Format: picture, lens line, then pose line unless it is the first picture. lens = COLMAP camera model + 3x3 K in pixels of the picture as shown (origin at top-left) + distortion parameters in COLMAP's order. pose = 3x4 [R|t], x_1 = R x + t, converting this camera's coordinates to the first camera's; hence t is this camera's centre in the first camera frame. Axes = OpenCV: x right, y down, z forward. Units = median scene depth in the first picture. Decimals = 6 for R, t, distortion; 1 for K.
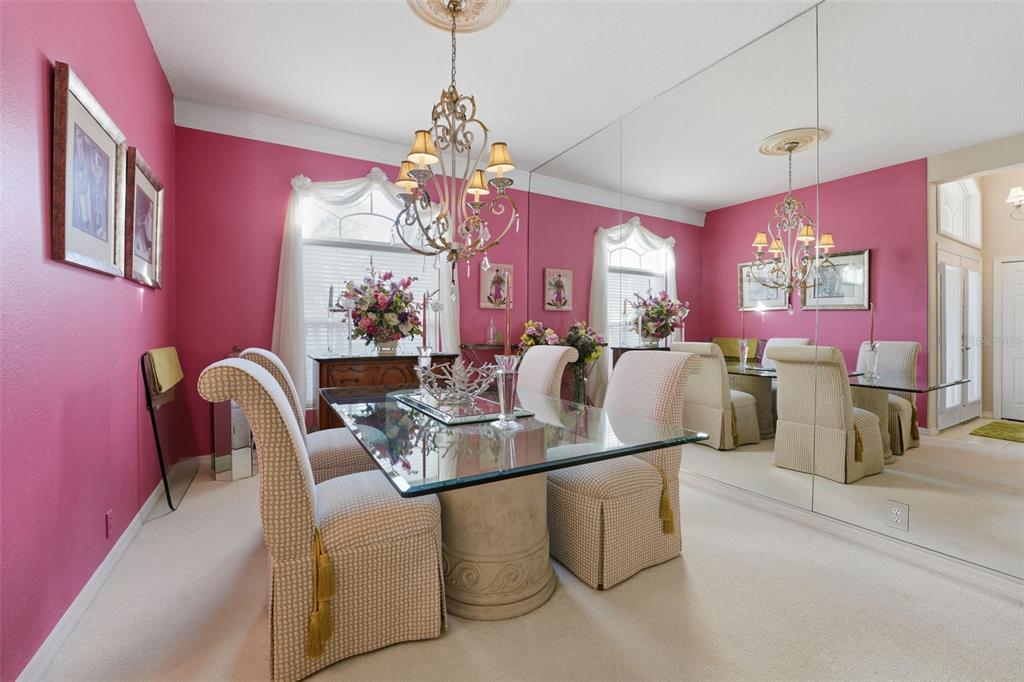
lens RADIAL K [[425.3, 0, 525.0], [0, 425.3, 340.7], [0, 0, 1]] dist [-0.018179, -0.000038]
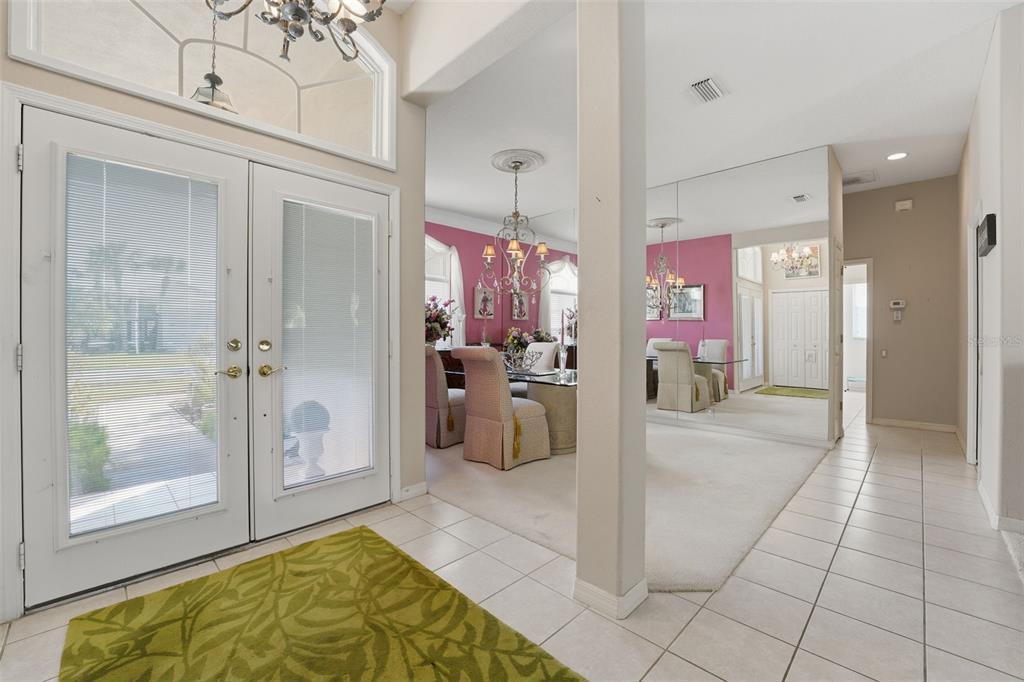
lens RADIAL K [[447.7, 0, 533.9], [0, 447.7, 337.0], [0, 0, 1]] dist [0.000437, 0.000086]
pose [[0.954466, -0.004210, 0.298290, -0.382759], [0.009483, 0.999823, -0.016230, 0.013403], [-0.298169, 0.018319, 0.954337, -0.532822]]
